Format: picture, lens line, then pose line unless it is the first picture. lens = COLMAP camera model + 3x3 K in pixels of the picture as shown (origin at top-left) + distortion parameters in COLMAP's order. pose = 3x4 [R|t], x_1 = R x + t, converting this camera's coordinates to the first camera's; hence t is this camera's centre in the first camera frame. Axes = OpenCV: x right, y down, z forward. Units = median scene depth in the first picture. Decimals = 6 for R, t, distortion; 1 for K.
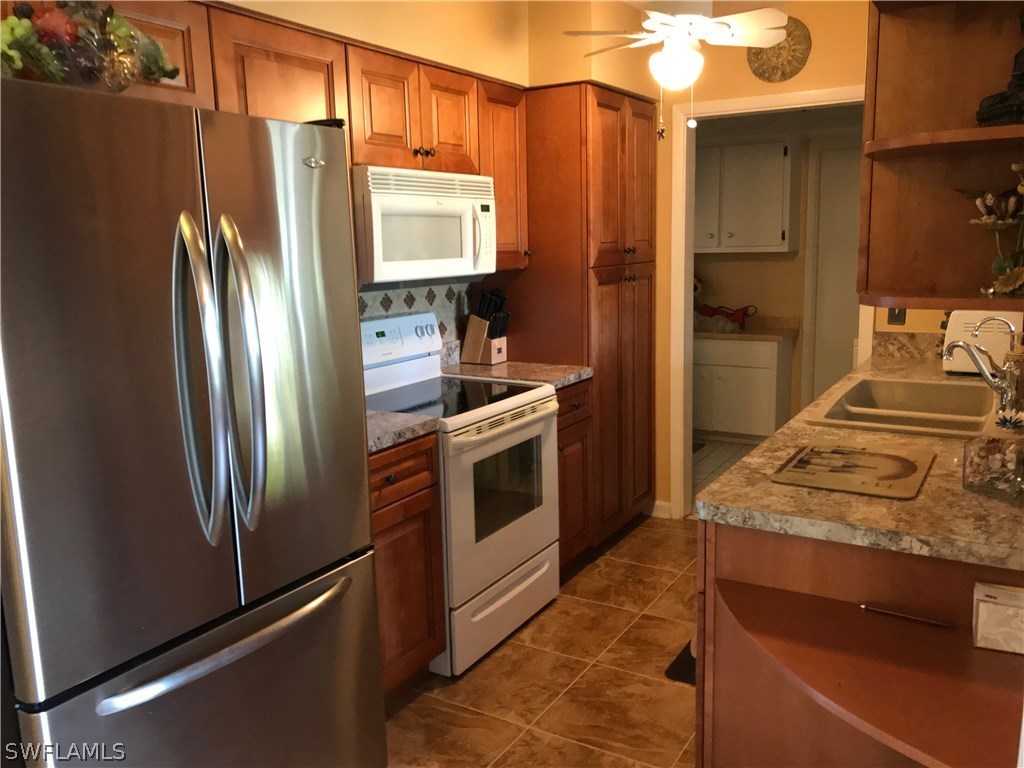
lens RADIAL K [[849.0, 0, 512.5], [0, 849.0, 378.4], [0, 0, 1]] dist [0.037523, -0.014818]
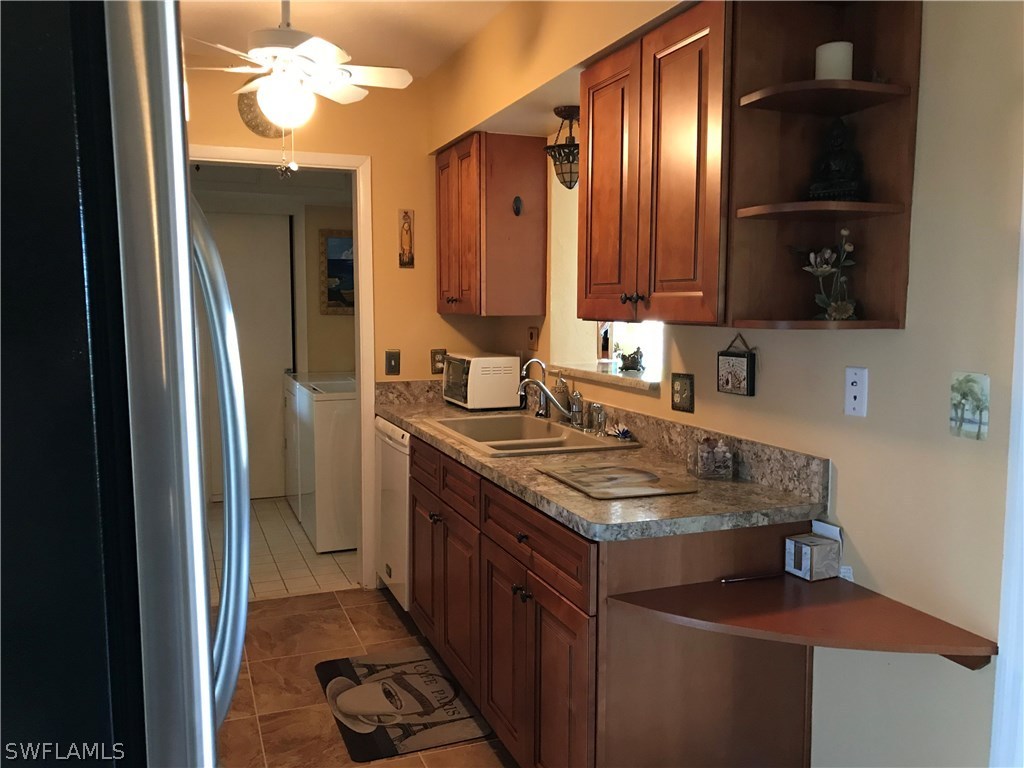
lens RADIAL K [[849.0, 0, 512.5], [0, 849.0, 378.4], [0, 0, 1]] dist [0.037523, -0.014818]
pose [[0.611913, -0.044113, 0.789694, -0.678025], [0.112255, 0.993180, -0.031503, -0.013709], [-0.782919, 0.107924, 0.612691, 0.436807]]
